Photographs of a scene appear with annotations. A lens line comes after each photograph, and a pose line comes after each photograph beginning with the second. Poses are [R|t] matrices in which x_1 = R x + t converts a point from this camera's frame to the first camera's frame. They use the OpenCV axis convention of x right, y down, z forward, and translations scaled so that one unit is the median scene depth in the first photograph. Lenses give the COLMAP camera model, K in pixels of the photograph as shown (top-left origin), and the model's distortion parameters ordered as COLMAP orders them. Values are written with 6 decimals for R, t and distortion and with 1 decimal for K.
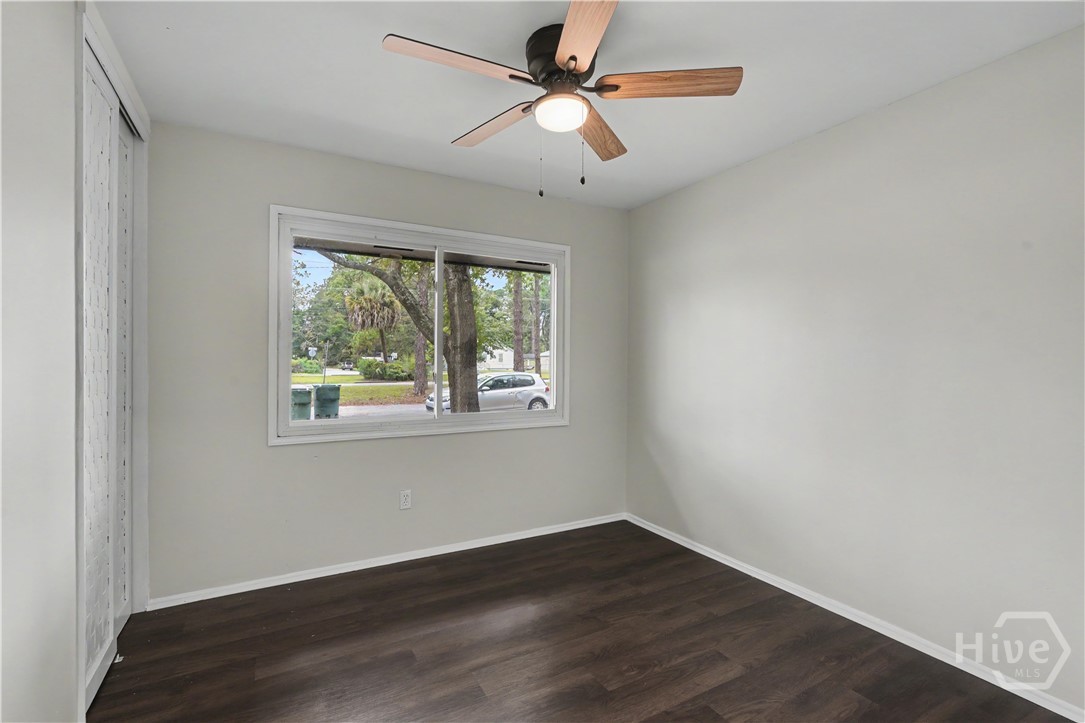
lens RADIAL K [[479.1, 0, 534.1], [0, 479.1, 369.4], [0, 0, 1]] dist [-0.002034, 0.000179]
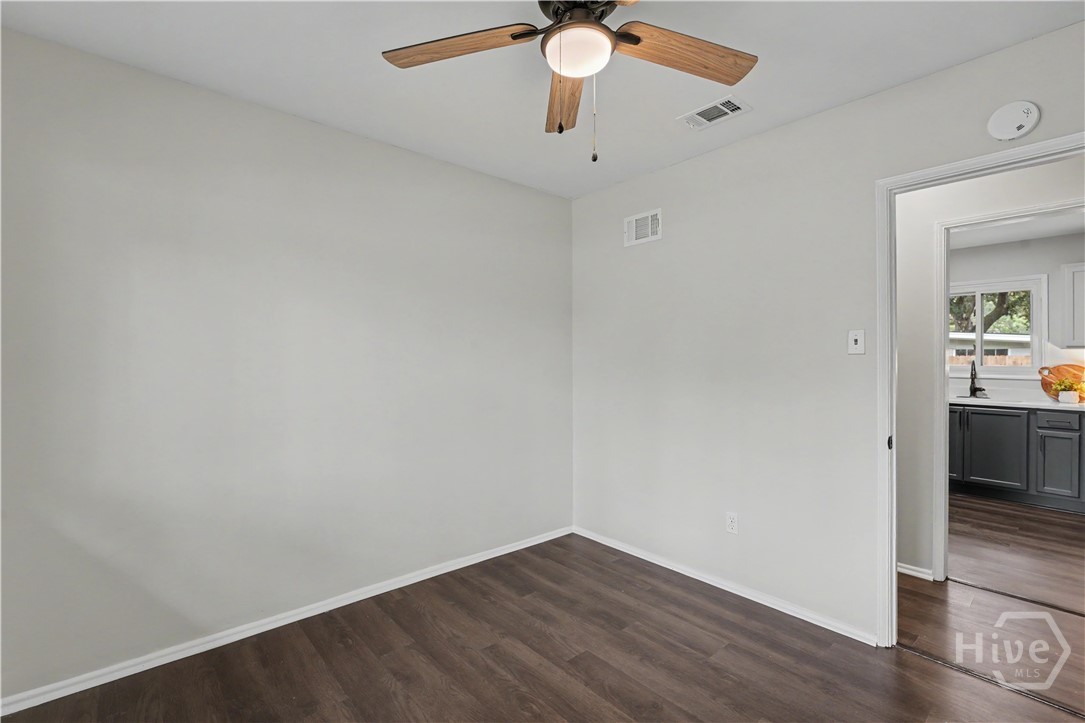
lens RADIAL K [[479.1, 0, 534.1], [0, 479.1, 369.4], [0, 0, 1]] dist [-0.002034, 0.000179]
pose [[-0.217603, -0.018129, 0.975869, -0.637517], [0.002710, 0.999812, 0.019178, -0.026202], [-0.976034, 0.006818, -0.217513, 1.134907]]
